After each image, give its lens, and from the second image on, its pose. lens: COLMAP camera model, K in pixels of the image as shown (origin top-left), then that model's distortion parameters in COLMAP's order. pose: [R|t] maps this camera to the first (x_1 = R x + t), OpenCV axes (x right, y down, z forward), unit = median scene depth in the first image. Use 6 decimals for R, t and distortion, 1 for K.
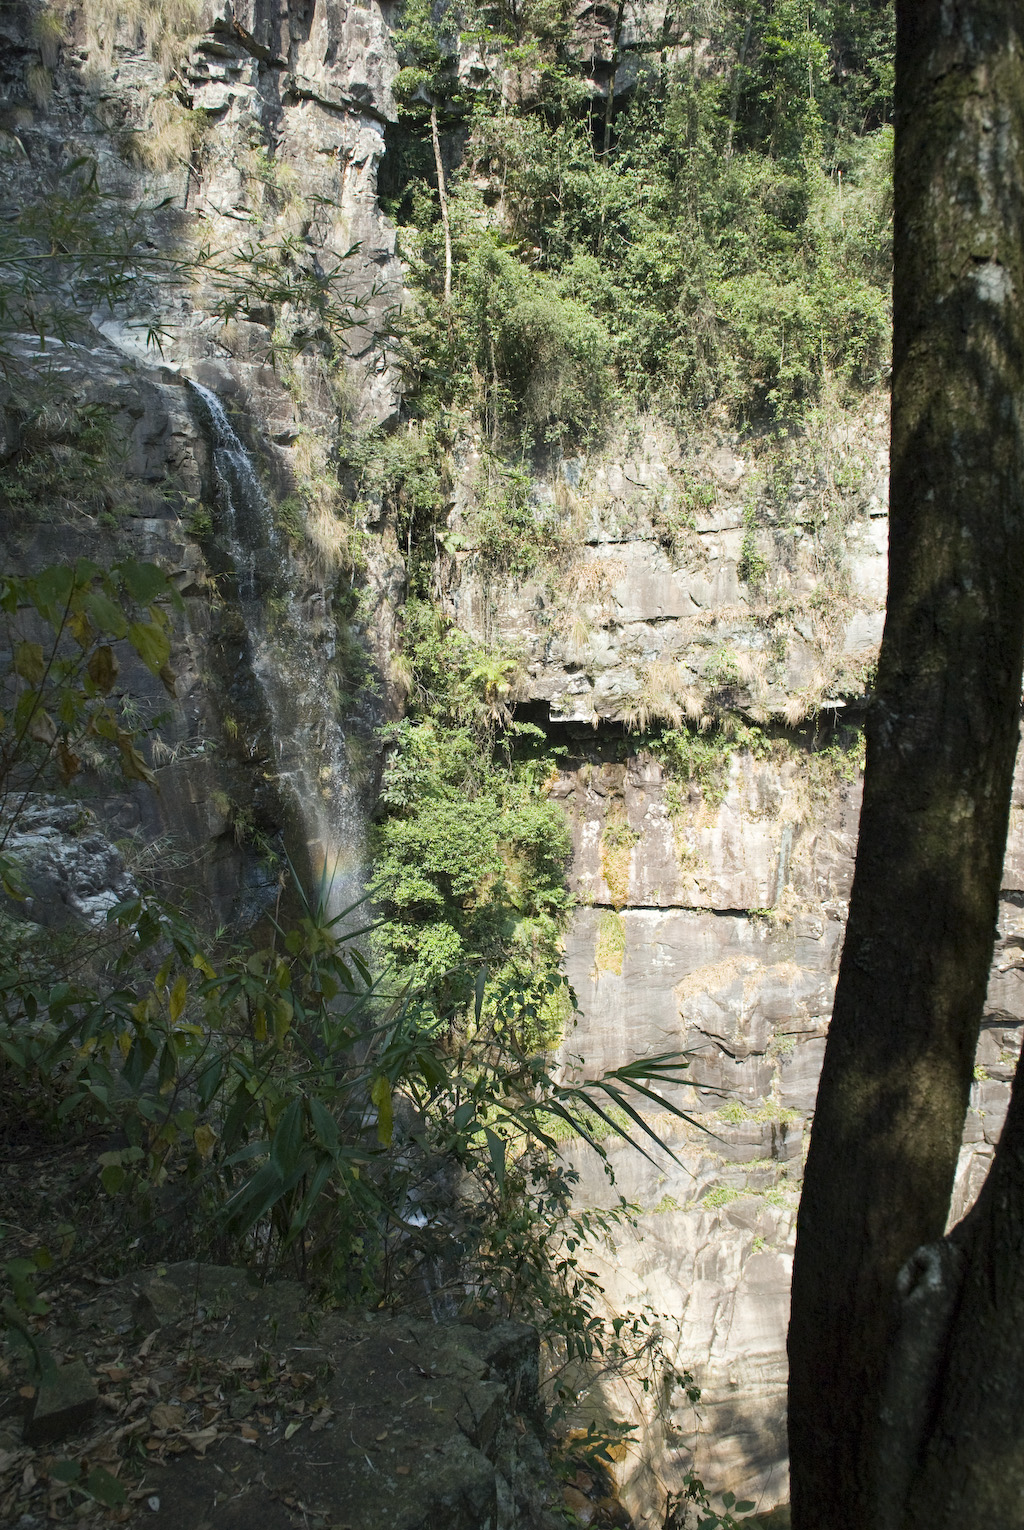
lens RADIAL K [[1142.3, 0, 515.9], [0, 1142.3, 758.3], [0, 0, 1]] dist [-0.031046, -0.023712]
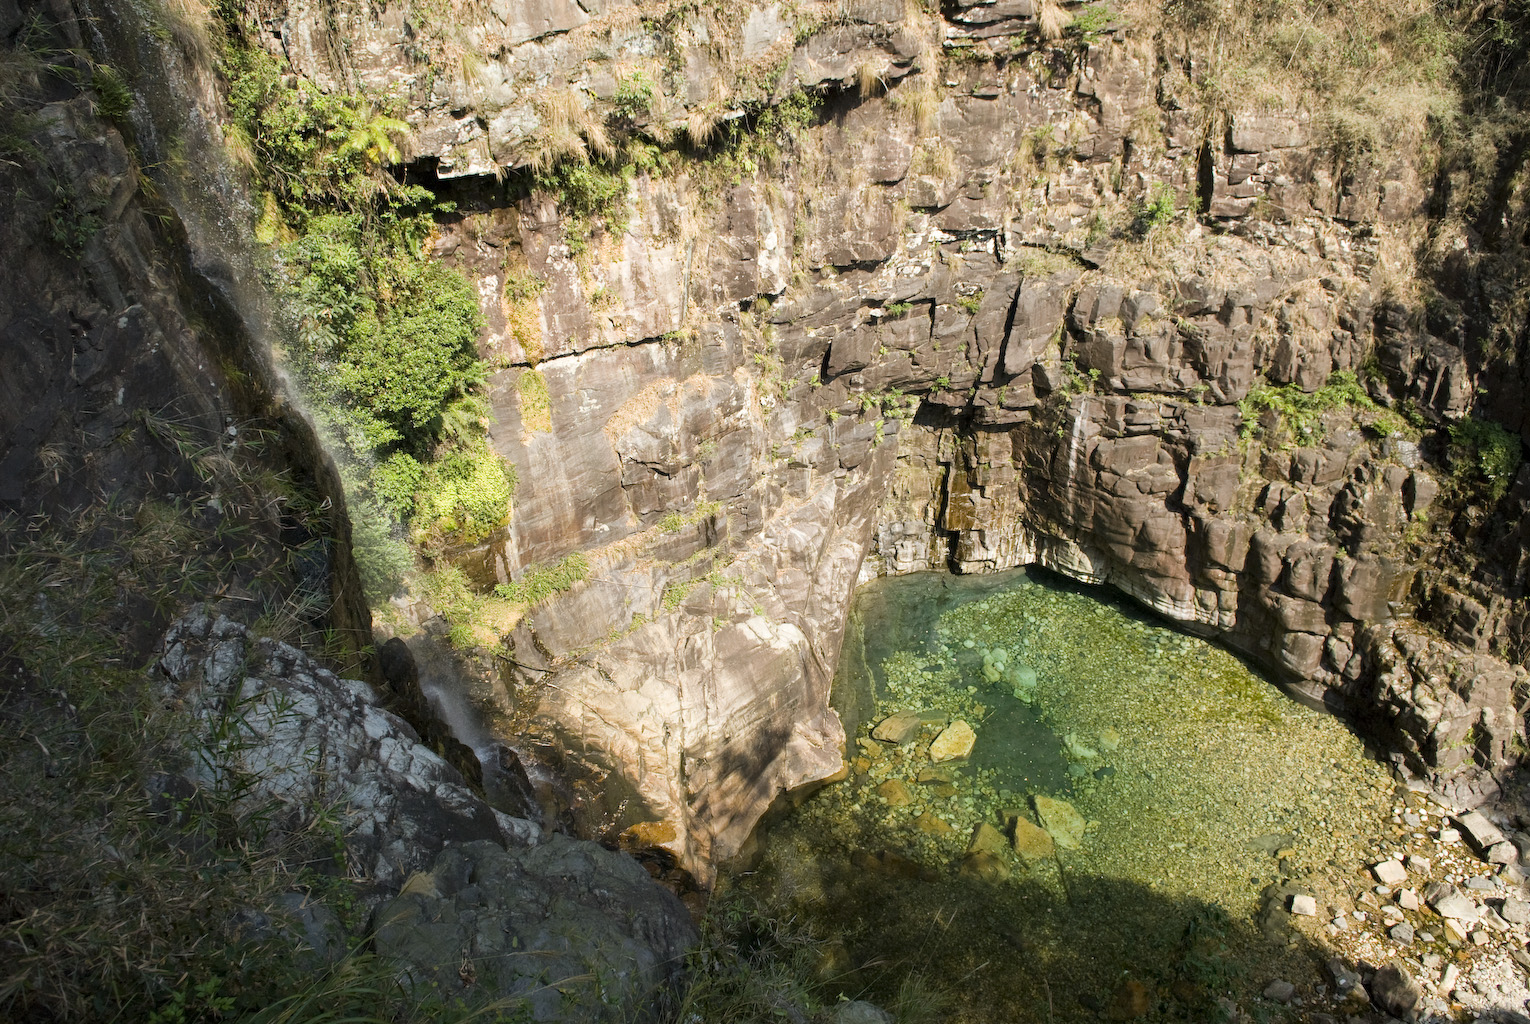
lens RADIAL K [[1142.3, 0, 762.6], [0, 1142.3, 518.5], [0, 0, 1]] dist [-0.031046, -0.023712]
pose [[0.796629, -0.330048, 0.506409, -0.292288], [0.045347, 0.868047, 0.494407, -0.224044], [-0.602765, -0.370895, 0.706479, 0.201229]]
